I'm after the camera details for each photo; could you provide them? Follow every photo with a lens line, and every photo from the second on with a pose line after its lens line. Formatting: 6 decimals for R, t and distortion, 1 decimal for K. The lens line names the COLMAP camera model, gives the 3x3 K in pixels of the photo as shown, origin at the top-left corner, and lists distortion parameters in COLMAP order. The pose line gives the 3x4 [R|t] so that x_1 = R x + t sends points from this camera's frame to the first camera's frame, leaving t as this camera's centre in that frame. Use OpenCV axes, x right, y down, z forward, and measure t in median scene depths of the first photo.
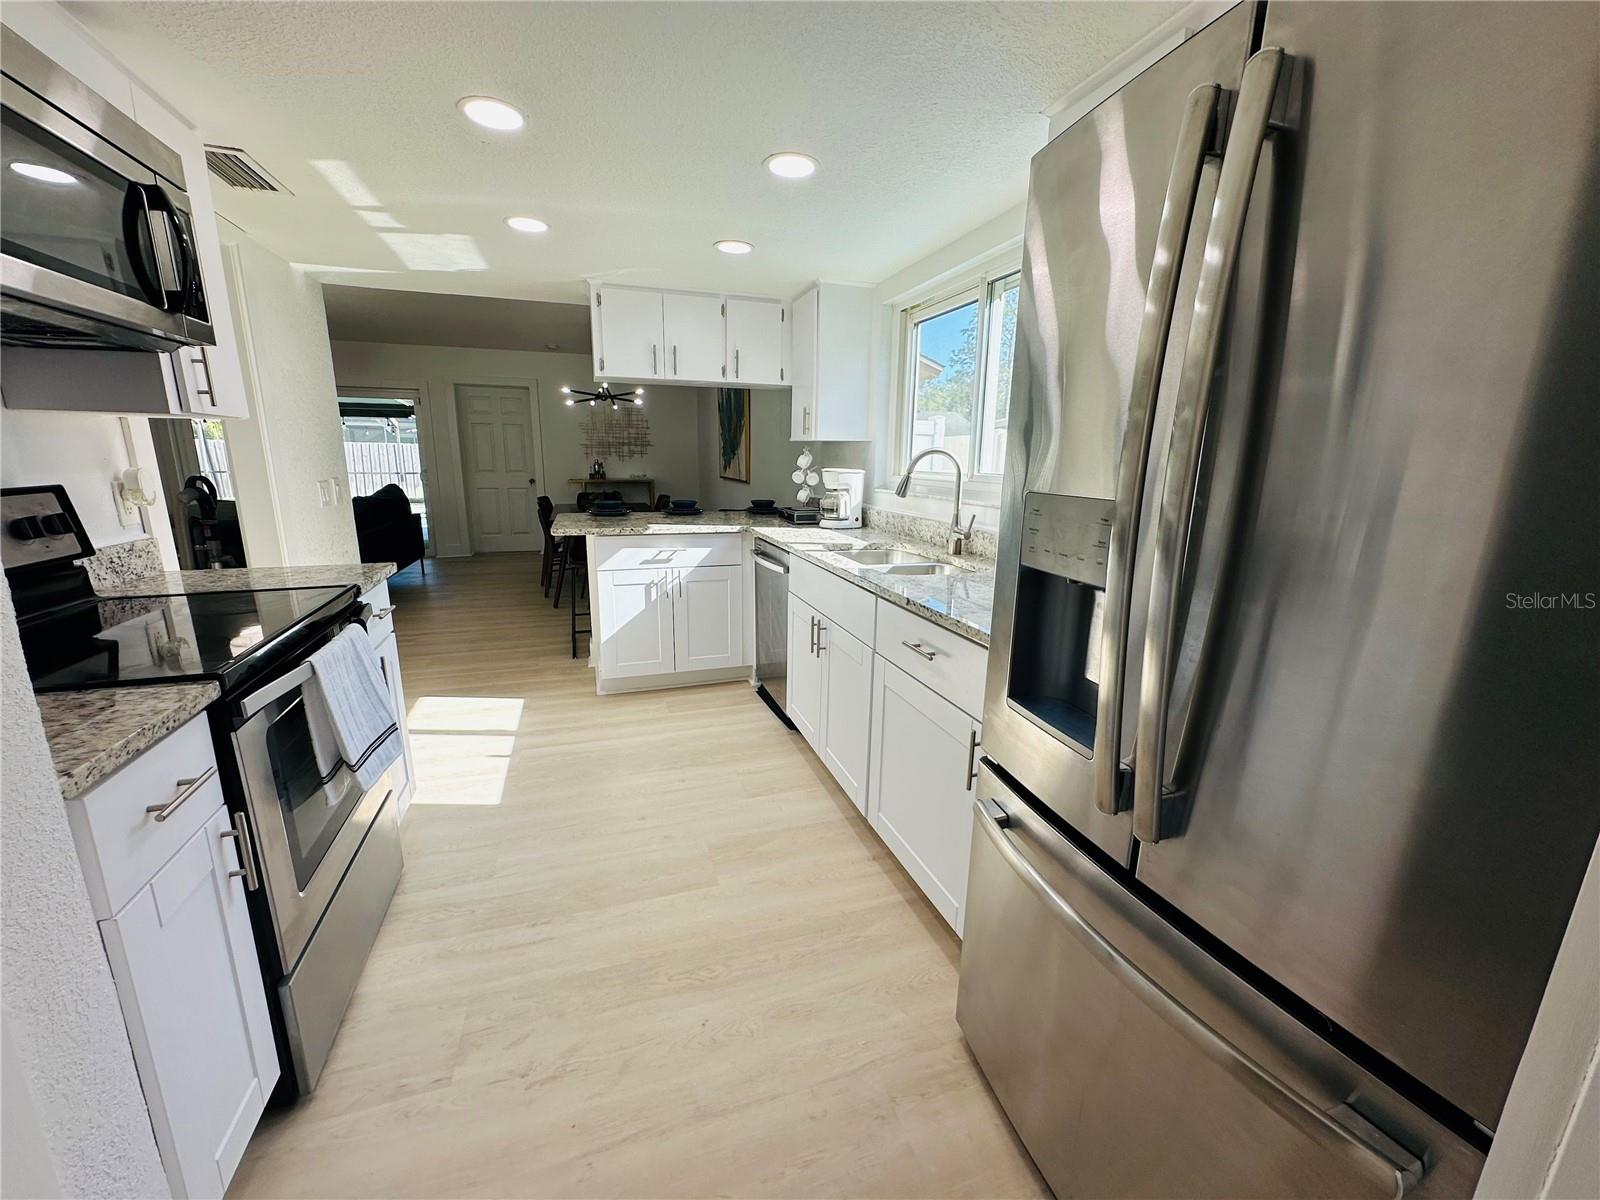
lens RADIAL K [[641.0, 0, 800.0], [0, 641.0, 600.0], [0, 0, 1]] dist [-0.001100, 0.000123]
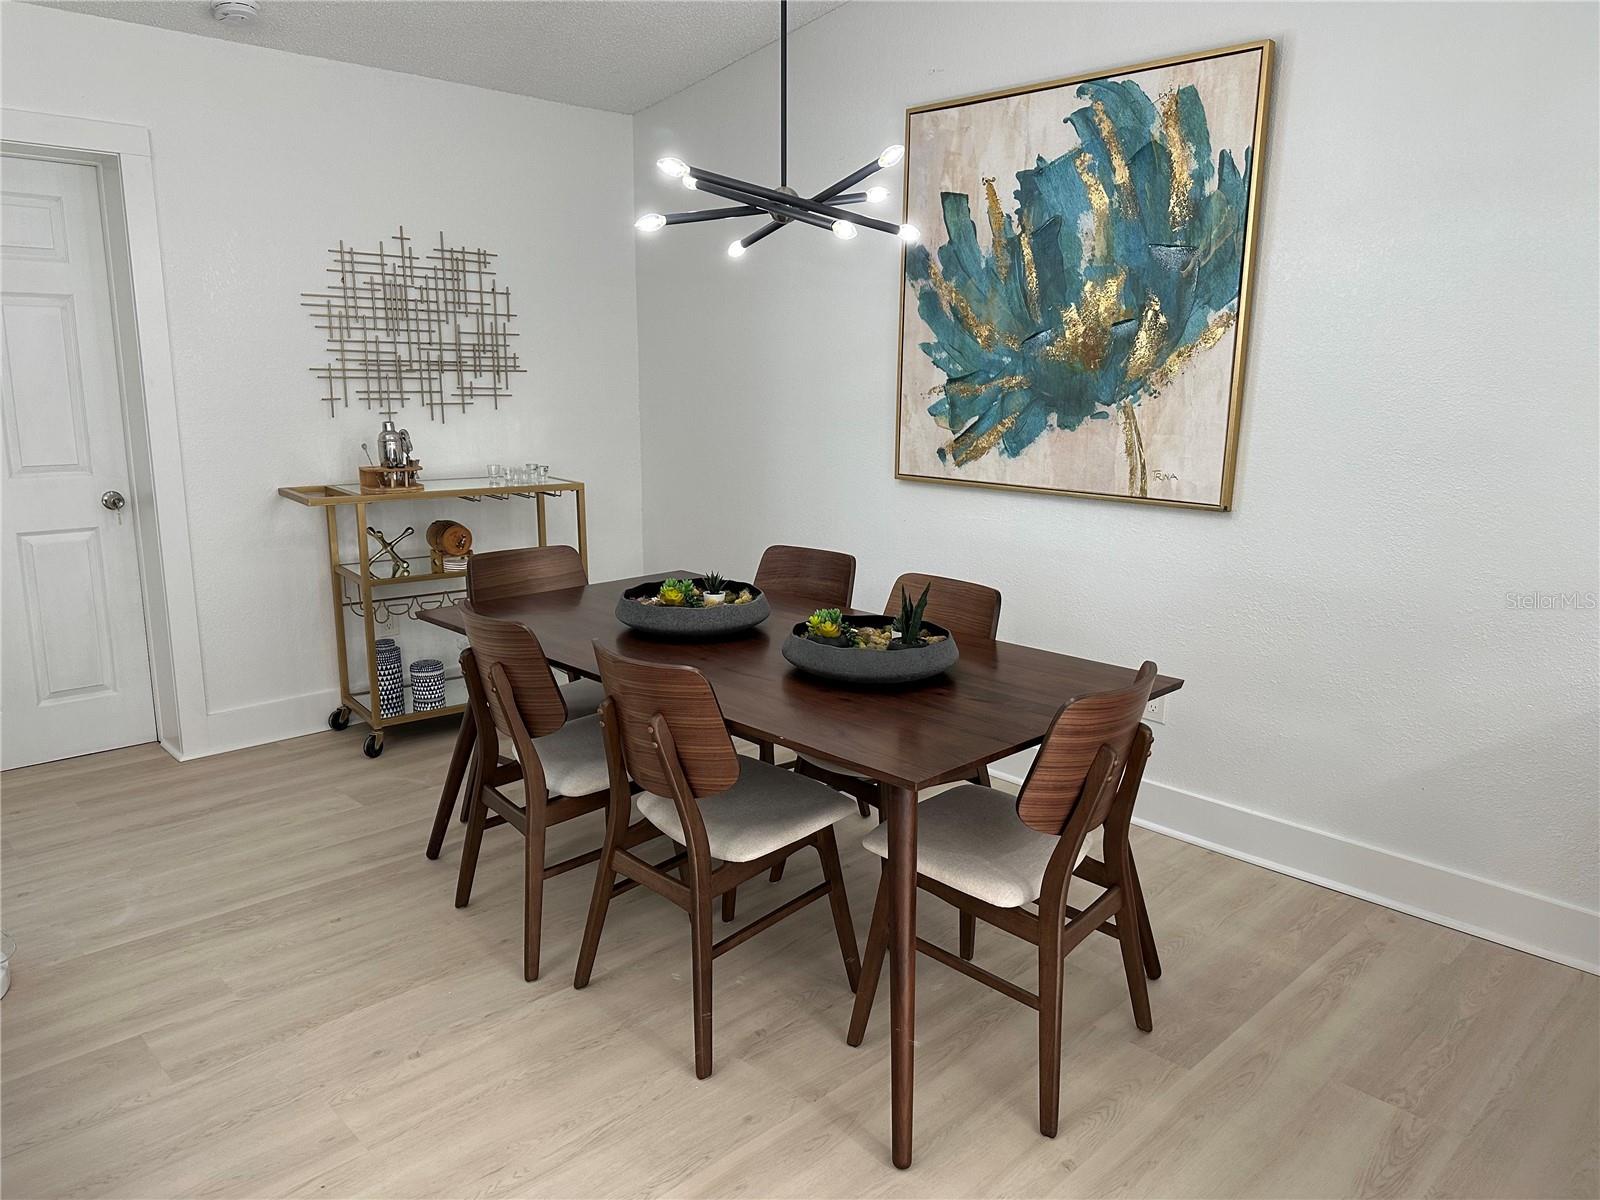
lens RADIAL K [[1137.5, 0, 800.0], [0, 1137.5, 600.0], [0, 0, 1]] dist [0.077529, -0.103983]
pose [[0.897571, -0.092121, 0.431138, -0.379474], [0.096246, 0.995282, 0.012290, -0.124225], [-0.430236, 0.030464, 0.902202, 0.440085]]
